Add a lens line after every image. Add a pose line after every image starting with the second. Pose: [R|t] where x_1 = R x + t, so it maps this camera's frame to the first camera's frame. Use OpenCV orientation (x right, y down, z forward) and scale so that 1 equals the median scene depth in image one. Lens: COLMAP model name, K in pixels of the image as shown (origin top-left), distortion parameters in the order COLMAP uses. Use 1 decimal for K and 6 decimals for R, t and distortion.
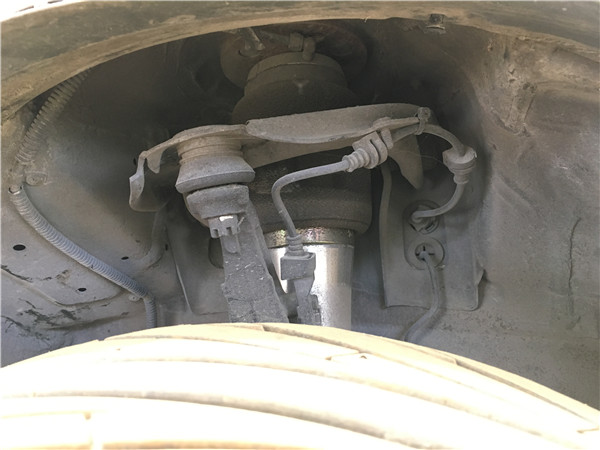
lens RADIAL K [[510.6, 0, 300.3], [0, 510.6, 216.8], [0, 0, 1]] dist [0.085917, -0.128672]
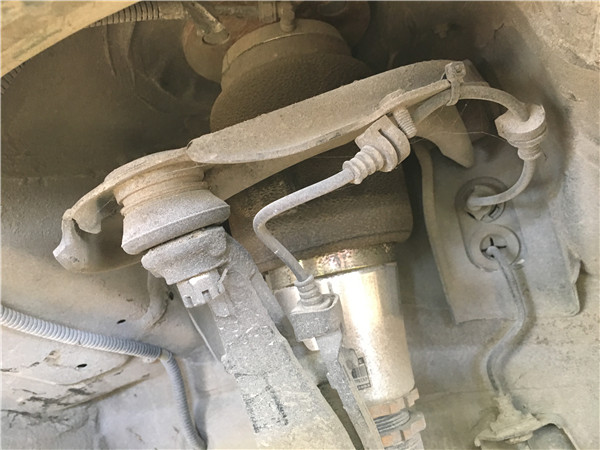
lens RADIAL K [[510.6, 0, 300.3], [0, 510.6, 216.8], [0, 0, 1]] dist [0.085917, -0.128672]
pose [[0.975779, -0.184947, -0.116836, 0.076851], [0.189744, 0.981335, 0.031270, -0.065563], [0.108872, -0.052682, 0.992659, 0.268417]]
